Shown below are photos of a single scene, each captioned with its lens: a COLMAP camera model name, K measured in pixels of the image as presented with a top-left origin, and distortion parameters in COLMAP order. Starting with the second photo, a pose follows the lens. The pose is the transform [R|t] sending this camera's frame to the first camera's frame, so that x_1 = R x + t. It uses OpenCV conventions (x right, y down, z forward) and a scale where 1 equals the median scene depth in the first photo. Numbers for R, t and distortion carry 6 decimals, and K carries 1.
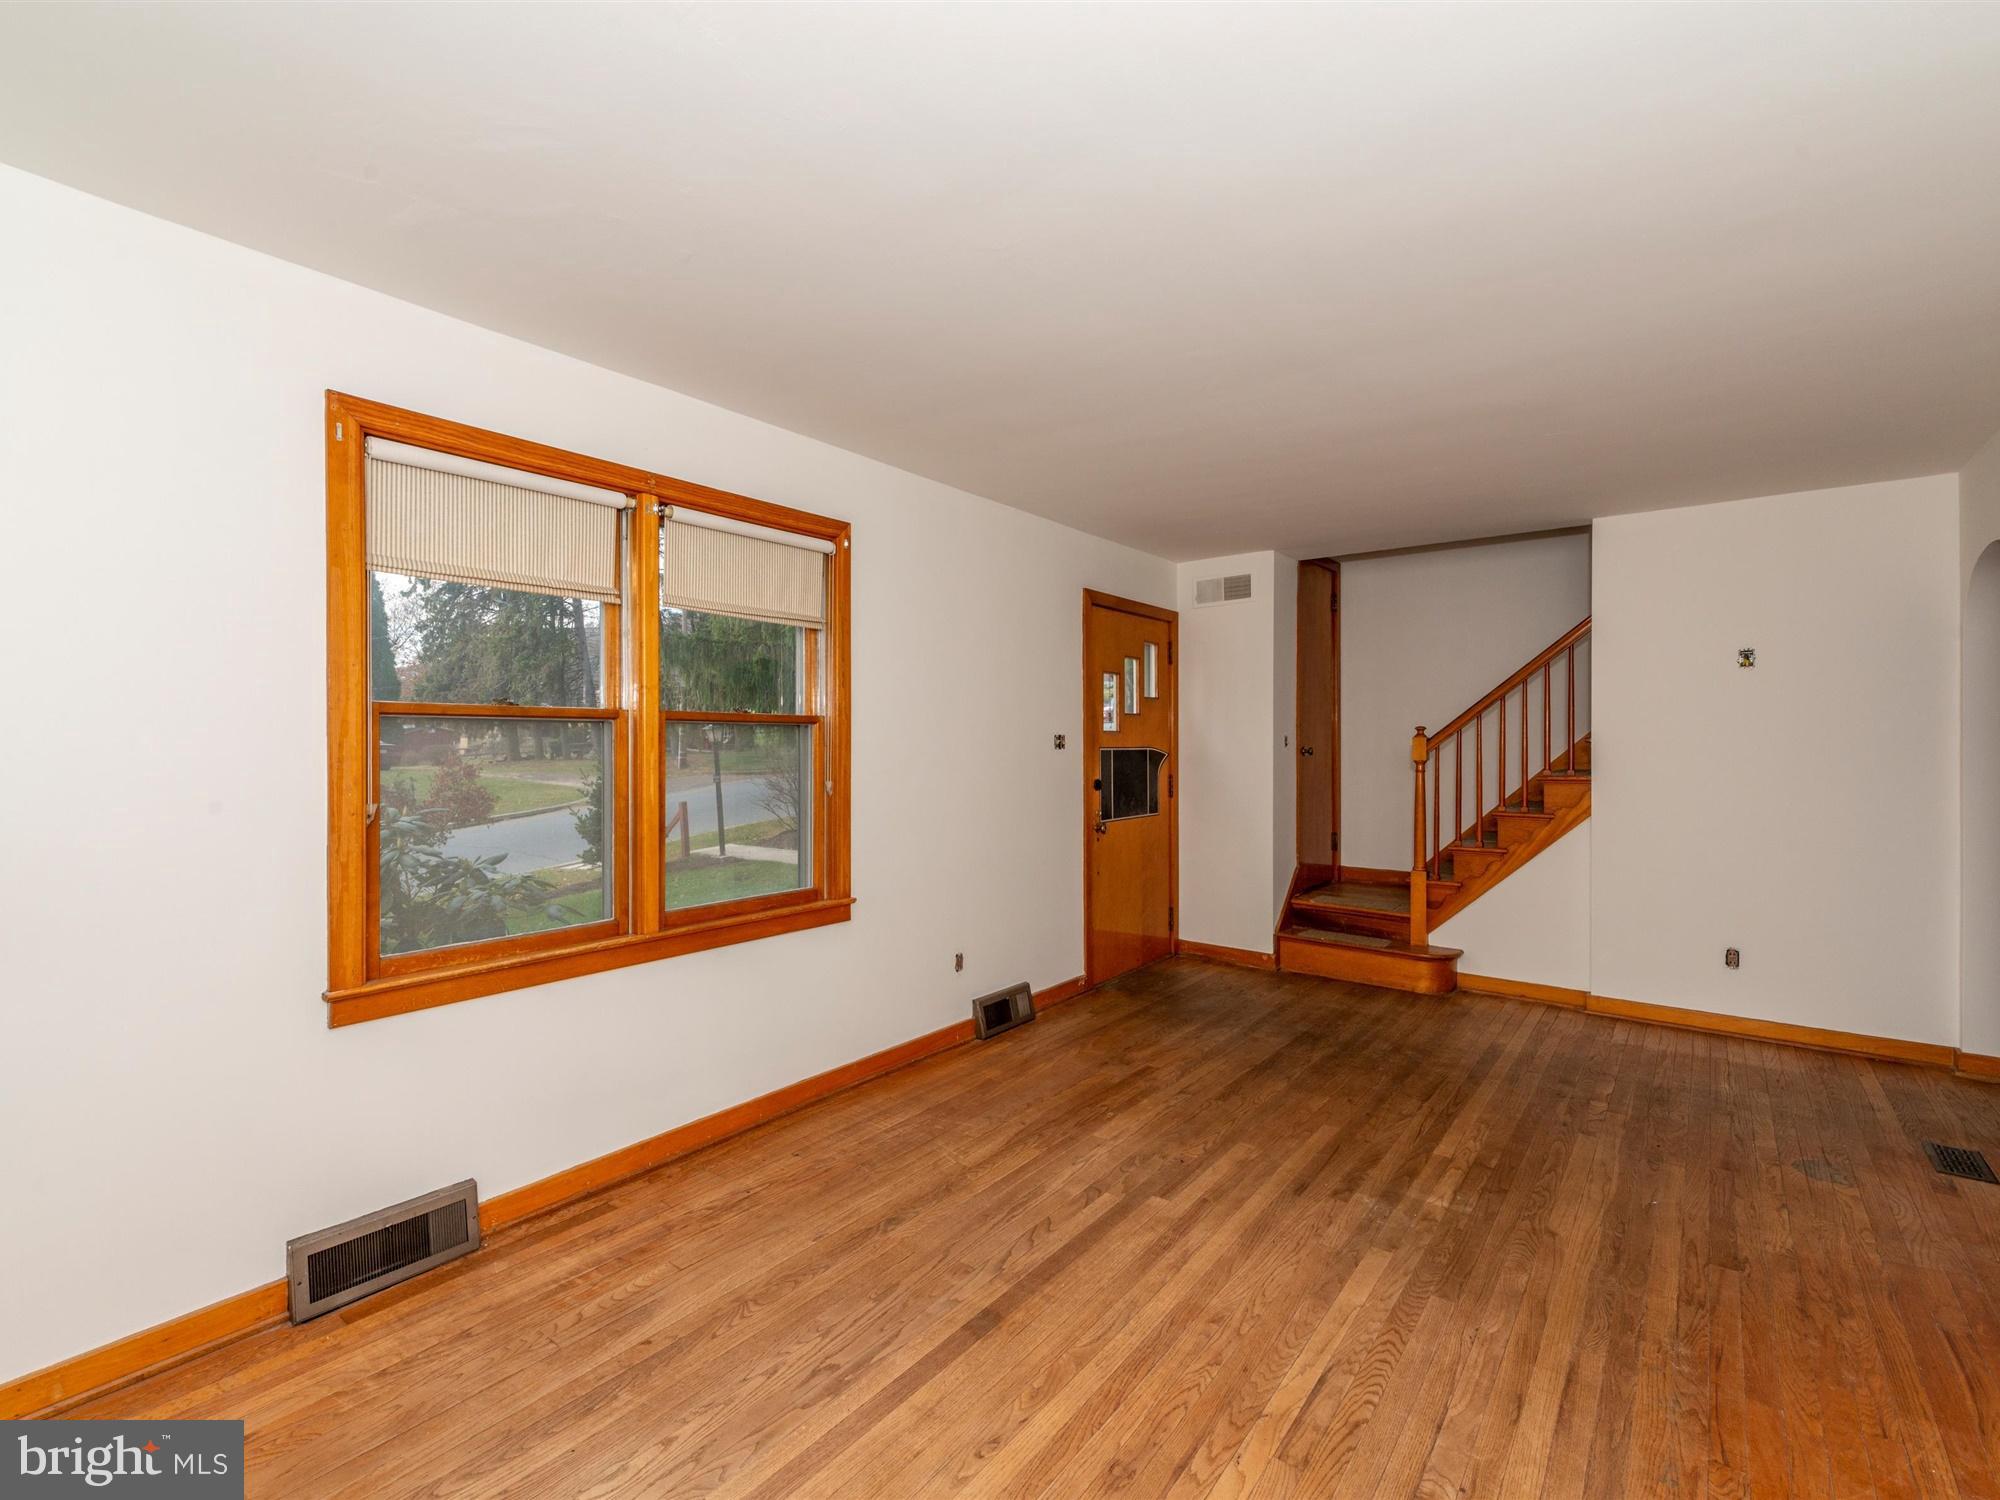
lens RADIAL K [[895.3, 0, 1012.7], [0, 895.3, 749.4], [0, 0, 1]] dist [0.012945, -0.000639]
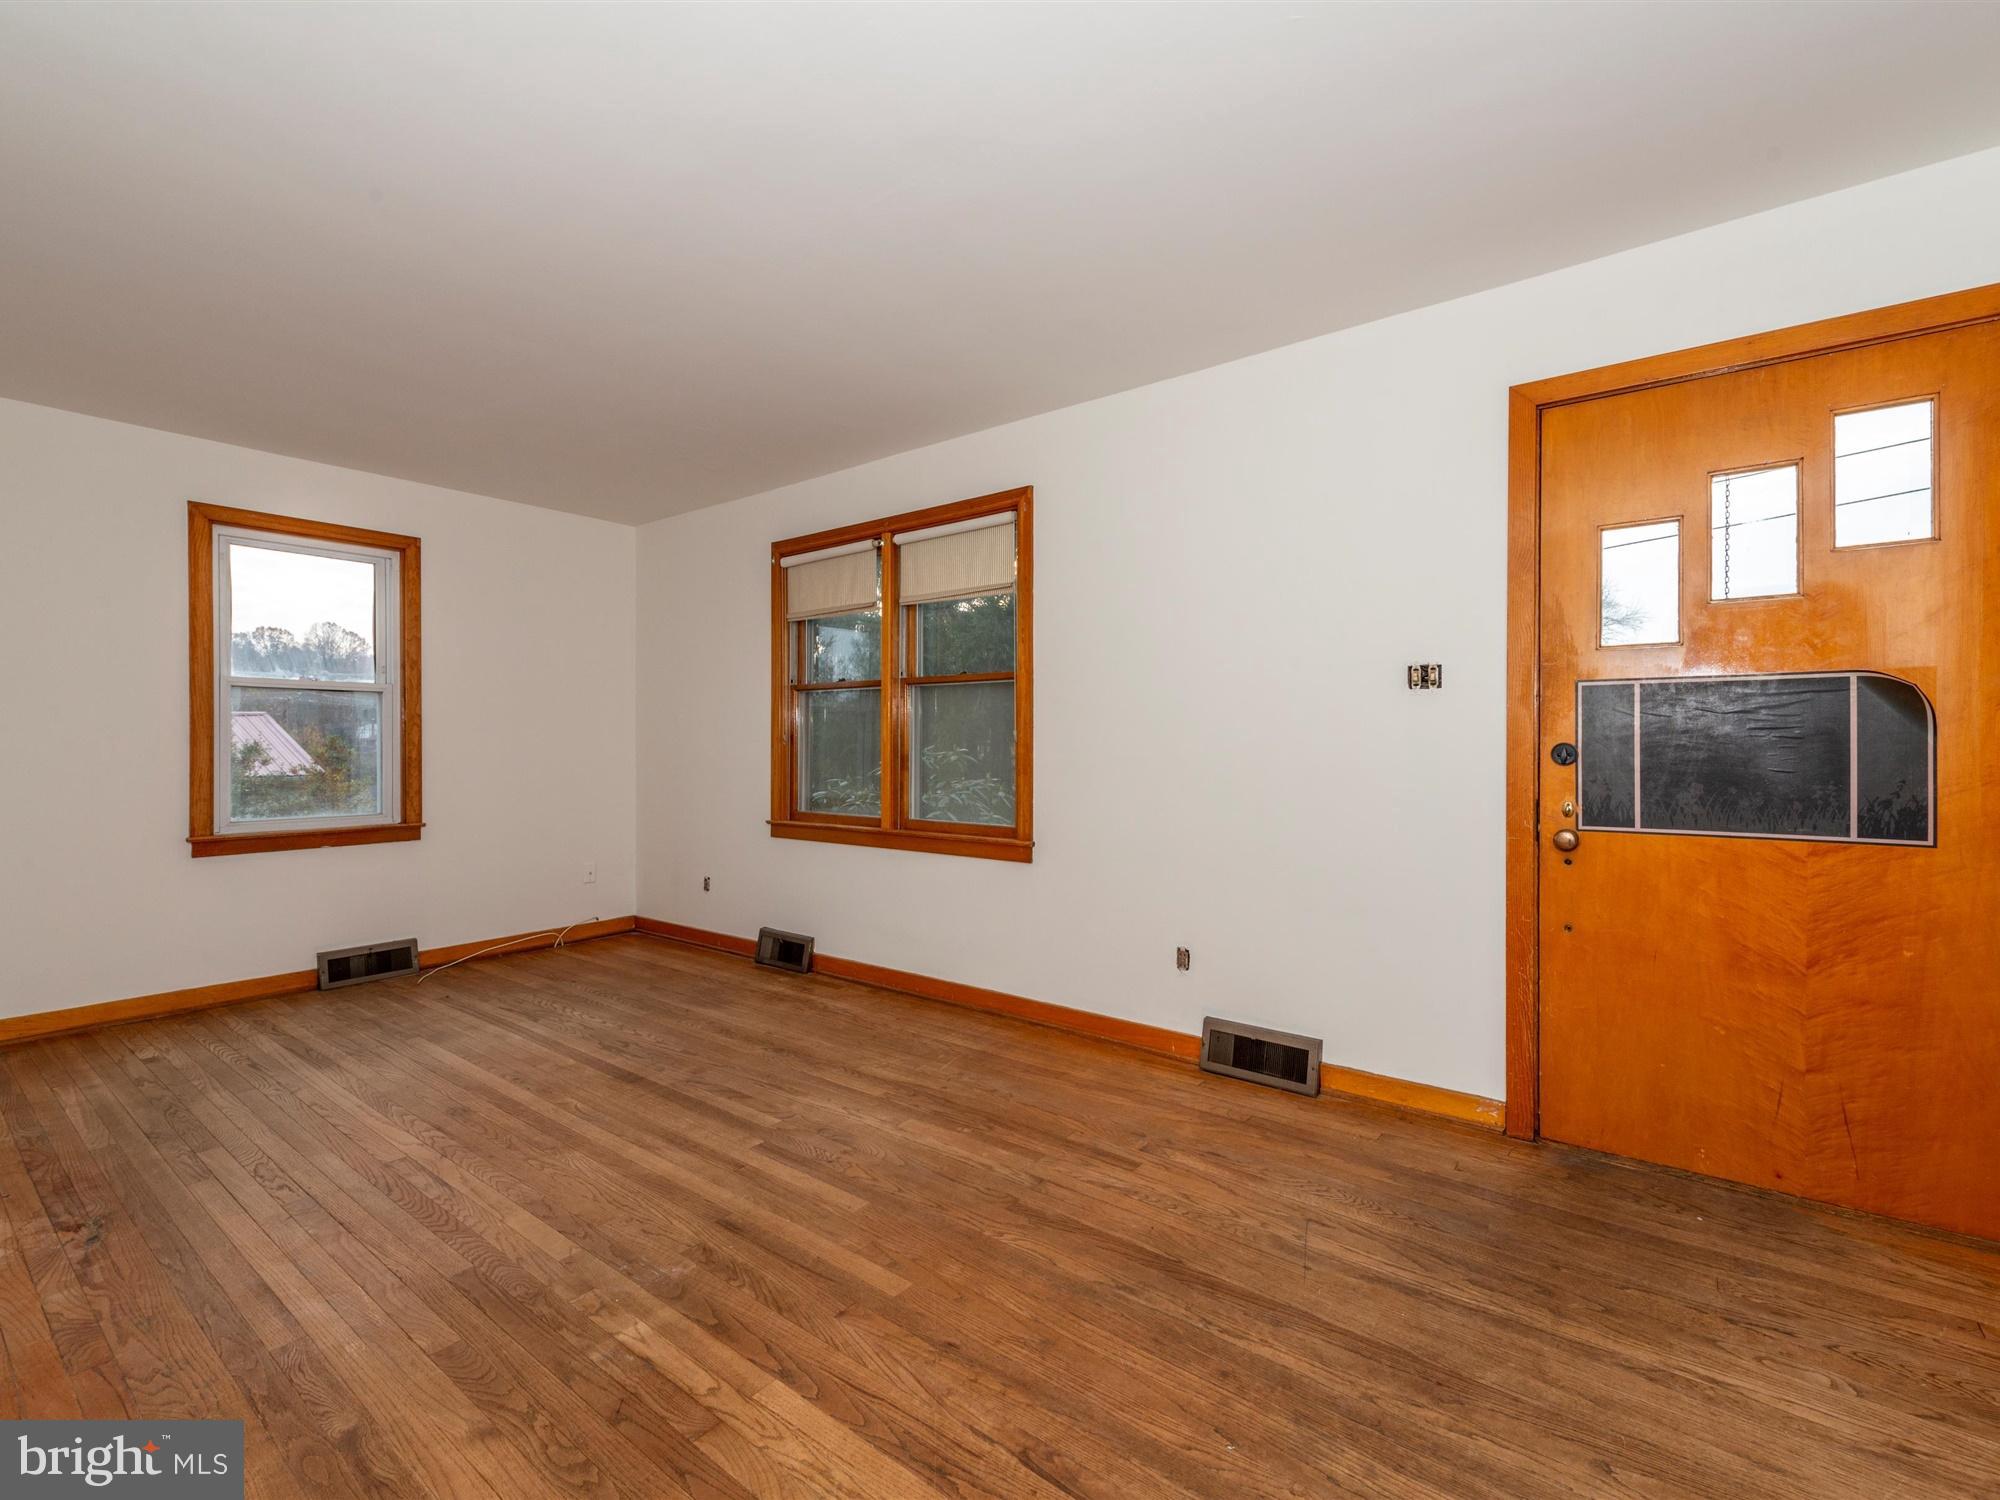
lens RADIAL K [[895.3, 0, 1012.7], [0, 895.3, 749.4], [0, 0, 1]] dist [0.012945, -0.000639]
pose [[0.003895, 0.009204, -0.999950, 0.978829], [-0.003745, 0.999951, 0.009189, 0.053962], [0.999985, 0.003709, 0.003930, 1.098208]]
